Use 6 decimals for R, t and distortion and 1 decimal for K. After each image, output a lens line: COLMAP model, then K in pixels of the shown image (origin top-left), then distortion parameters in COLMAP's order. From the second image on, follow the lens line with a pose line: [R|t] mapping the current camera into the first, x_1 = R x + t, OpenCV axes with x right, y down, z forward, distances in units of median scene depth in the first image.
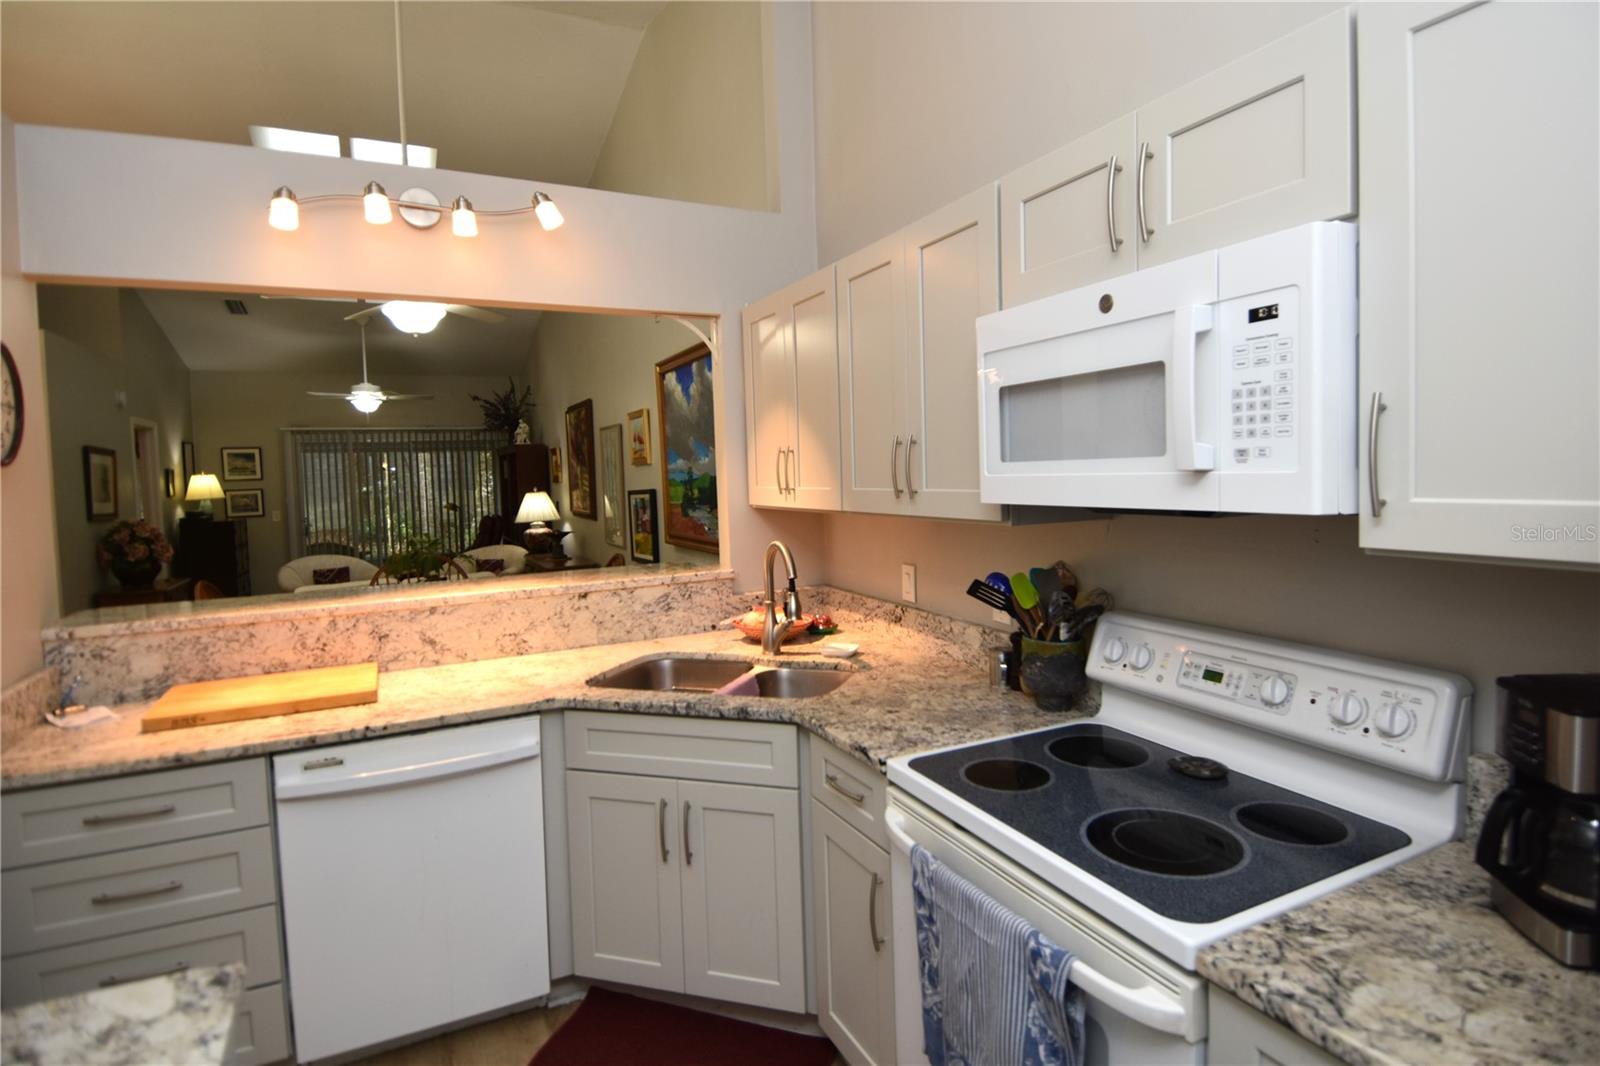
lens RADIAL K [[845.2, 0, 841.3], [0, 845.2, 511.1], [0, 0, 1]] dist [0.046408, -0.049060]
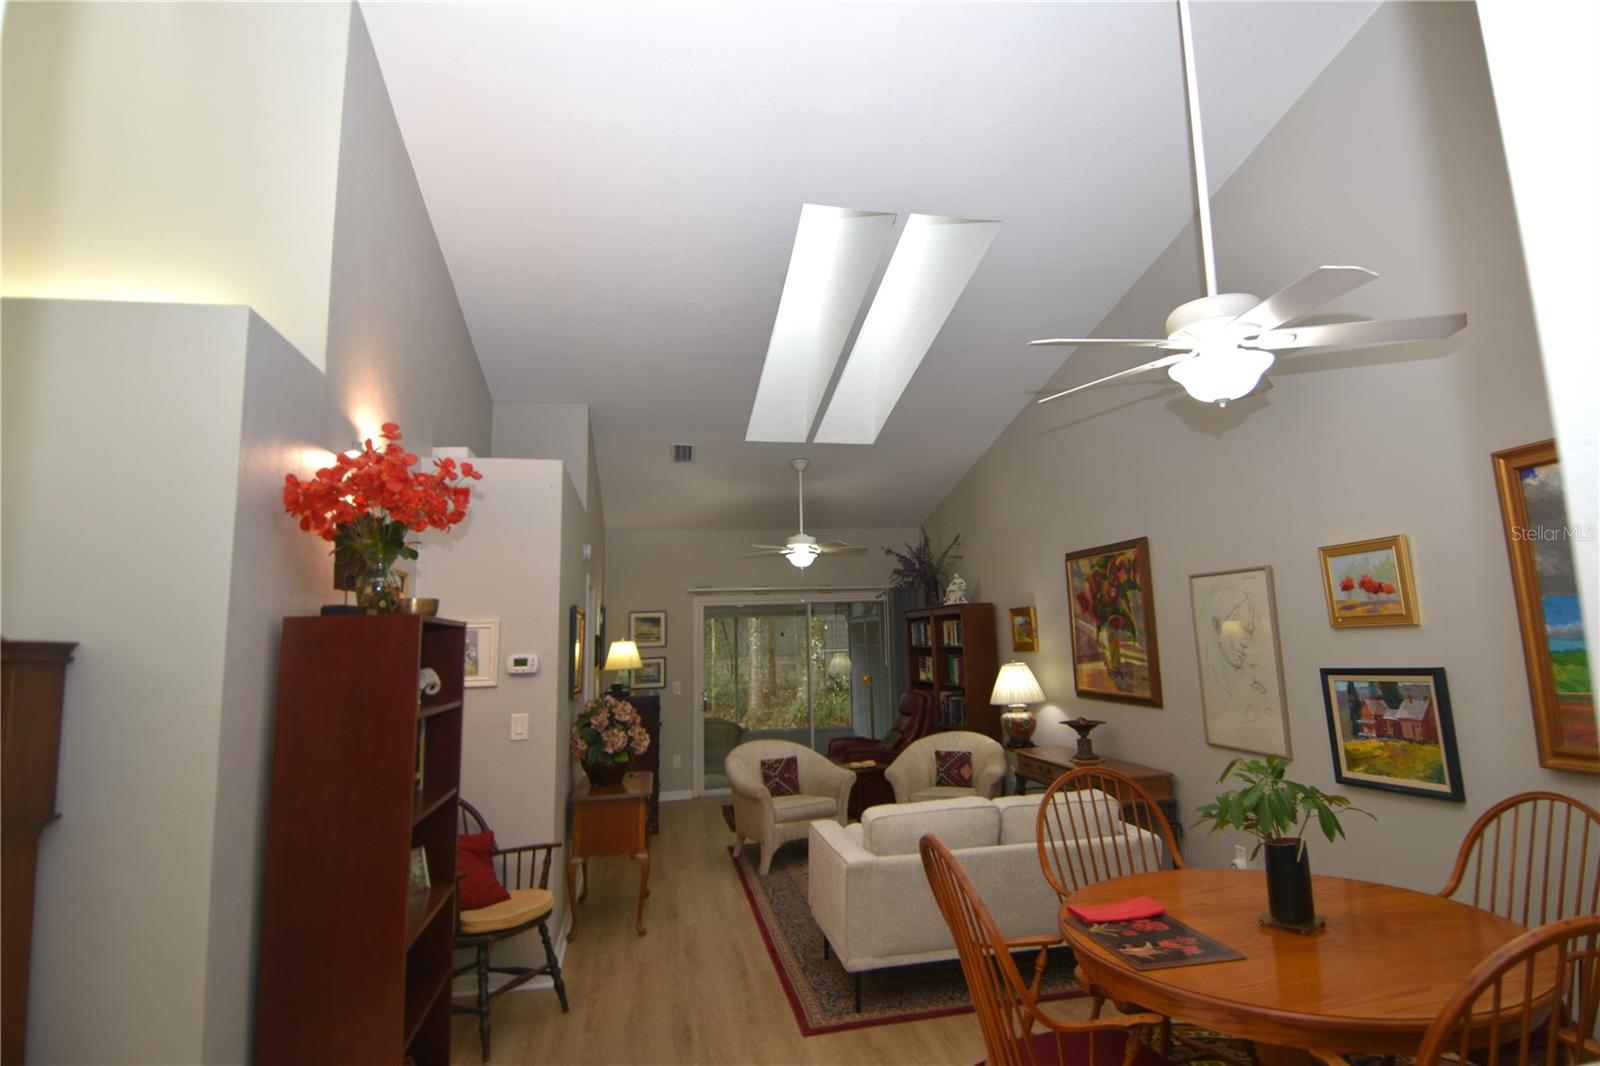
lens RADIAL K [[845.2, 0, 841.6], [0, 845.2, 509.3], [0, 0, 1]] dist [0.046408, -0.049060]
pose [[0.966312, -0.038803, -0.254430, -0.846965], [-0.011581, 0.981013, -0.193595, -0.025040], [0.257111, 0.190020, 0.947516, 0.544196]]
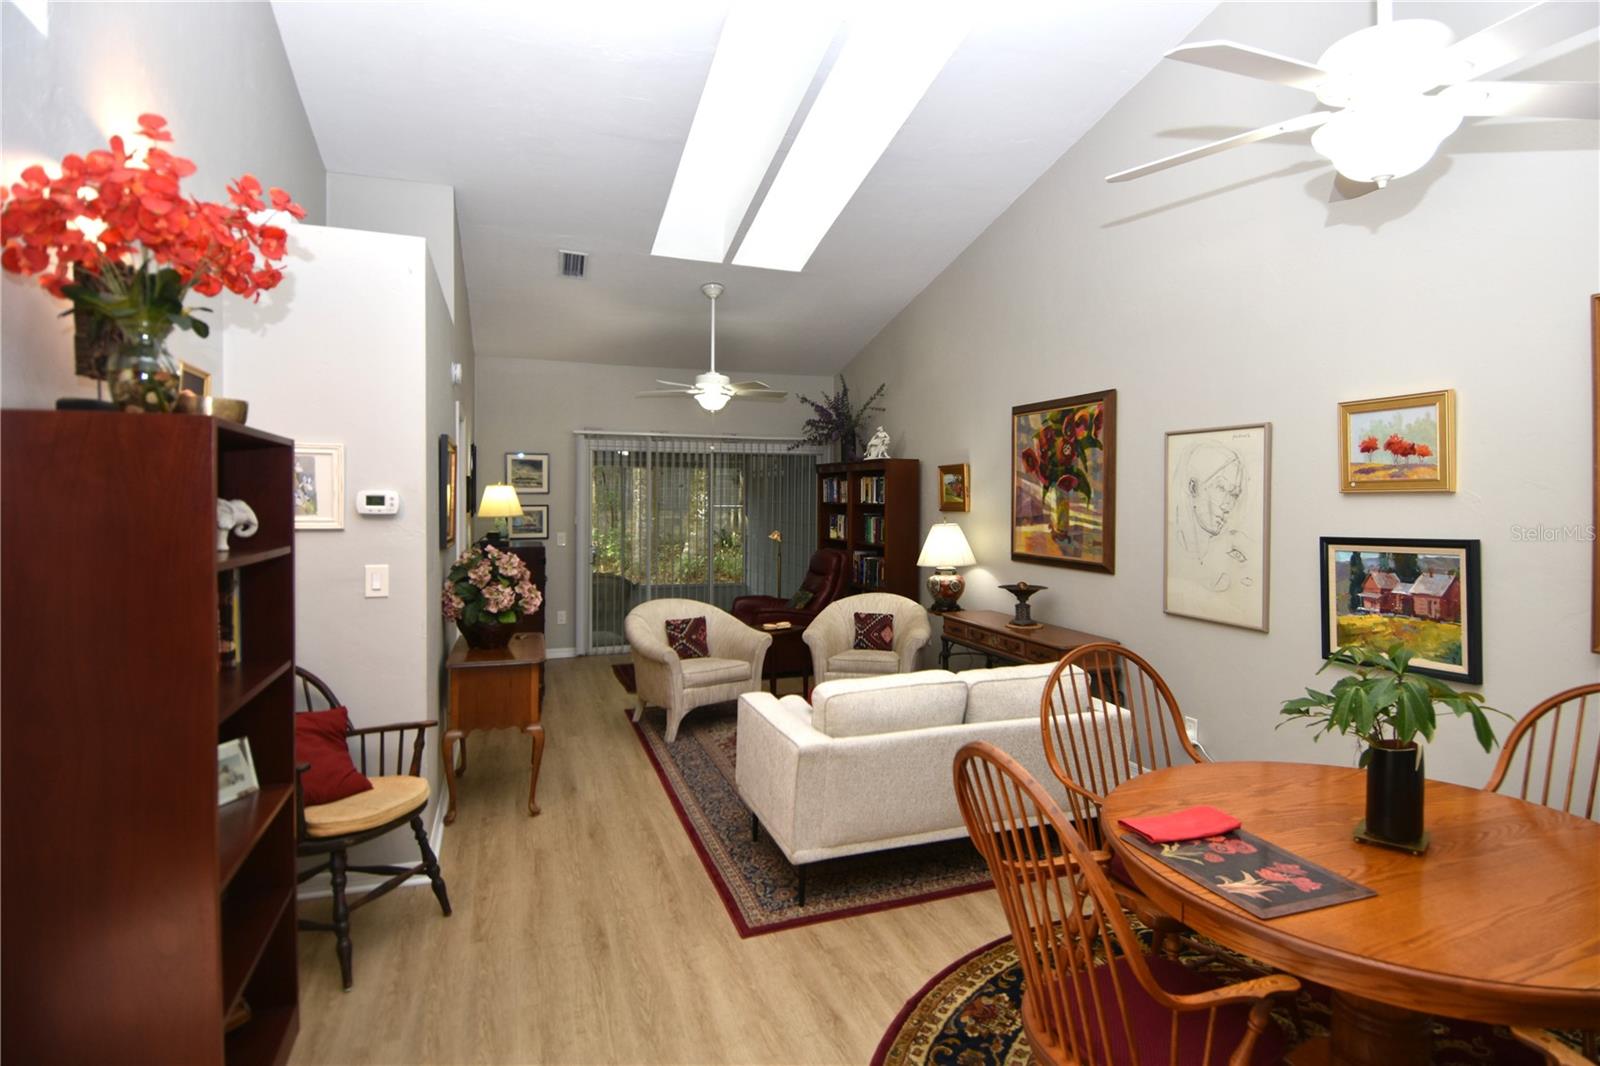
lens RADIAL K [[845.2, 0, 842.0], [0, 845.2, 509.3], [0, 0, 1]] dist [0.046408, -0.049060]
pose [[0.992891, 0.036667, -0.113243, -1.001512], [-0.040746, 0.998594, -0.033915, -0.019091], [0.111840, 0.038288, 0.992988, 0.758396]]
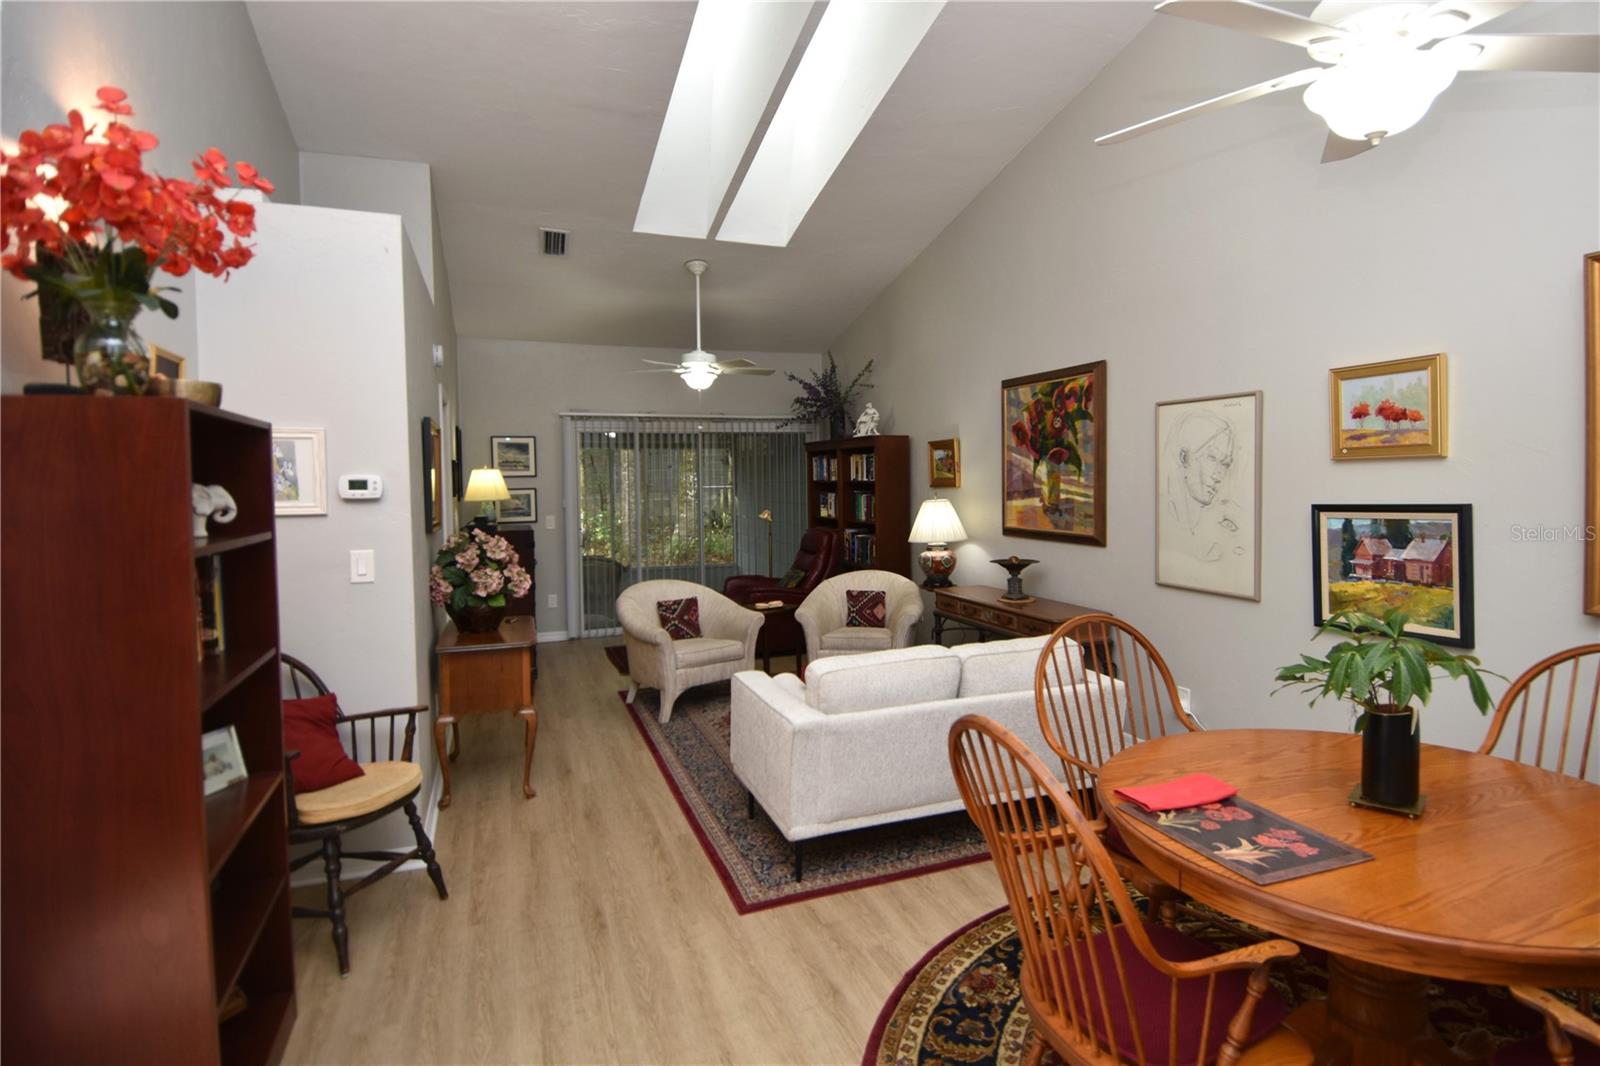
lens RADIAL K [[845.2, 0, 840.4], [0, 845.2, 510.1], [0, 0, 1]] dist [0.046408, -0.049060]
pose [[0.994431, 0.021350, -0.103205, -1.002066], [-0.022367, 0.999712, -0.008708, -0.015542], [0.102989, 0.010968, 0.994622, 0.767904]]
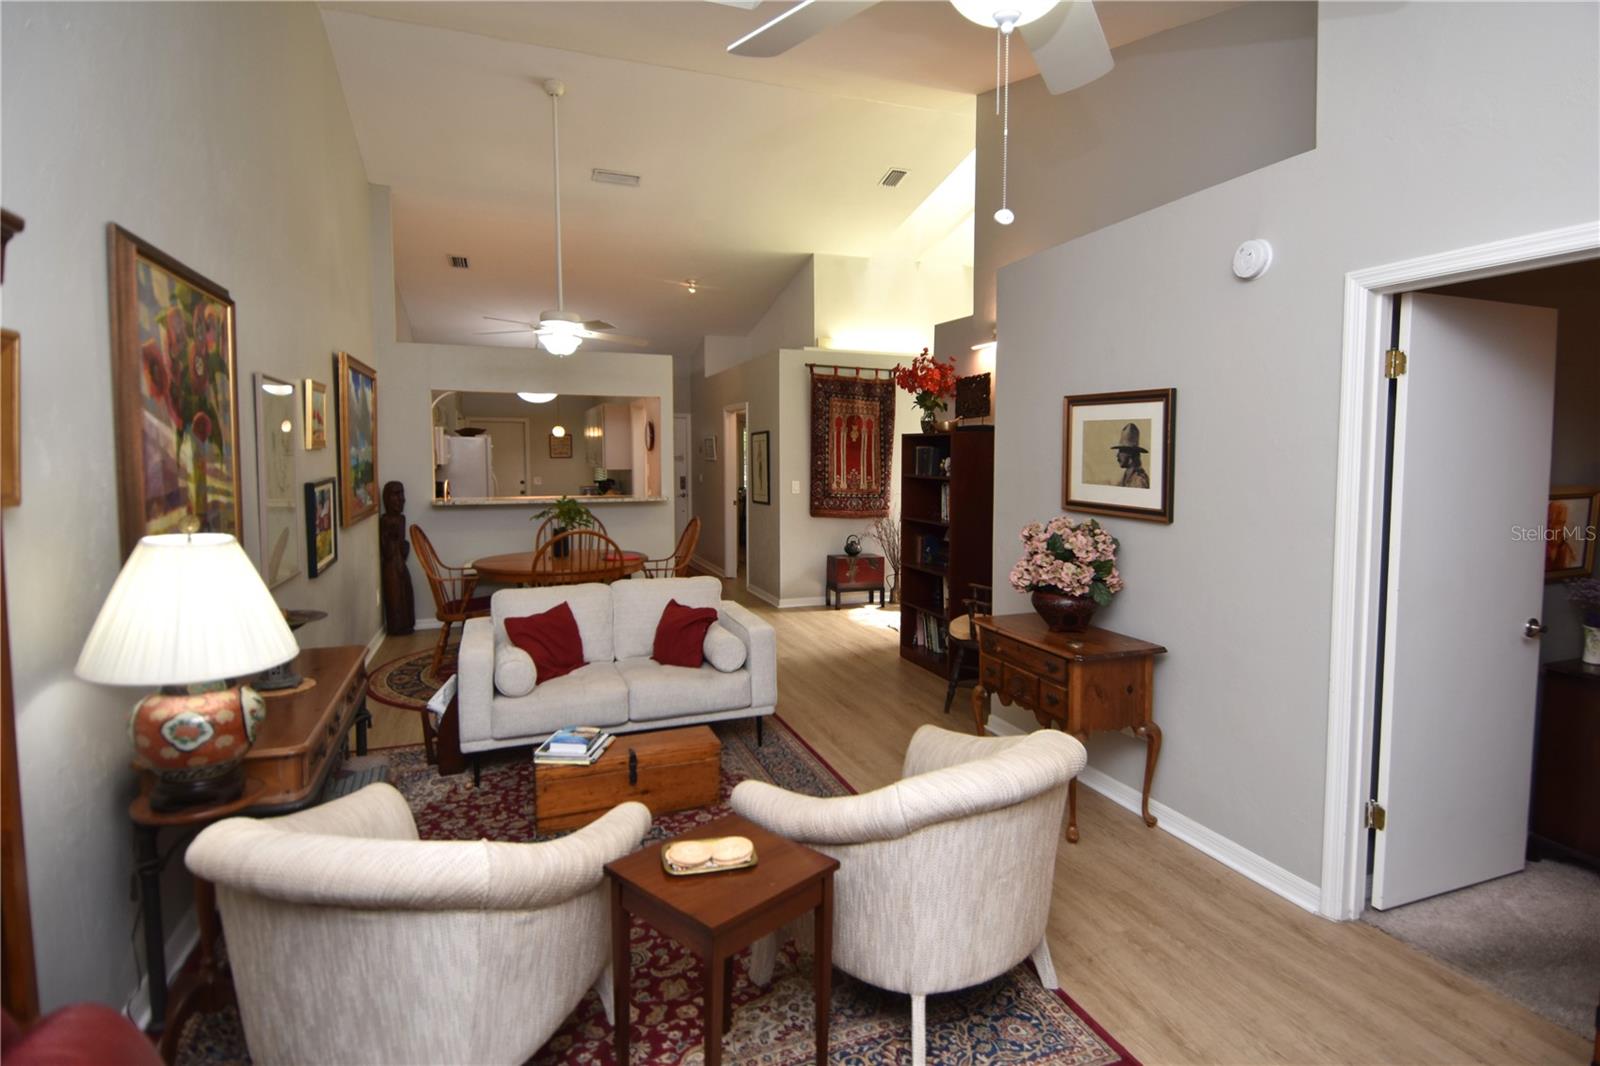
lens RADIAL K [[845.2, 0, 845.3], [0, 845.2, 511.2], [0, 0, 1]] dist [0.046408, -0.049060]
pose [[-0.994404, 0.020810, 0.103573, -1.544154], [0.032922, 0.992628, 0.116642, -0.139699], [-0.100382, 0.119399, -0.987759, 3.318464]]
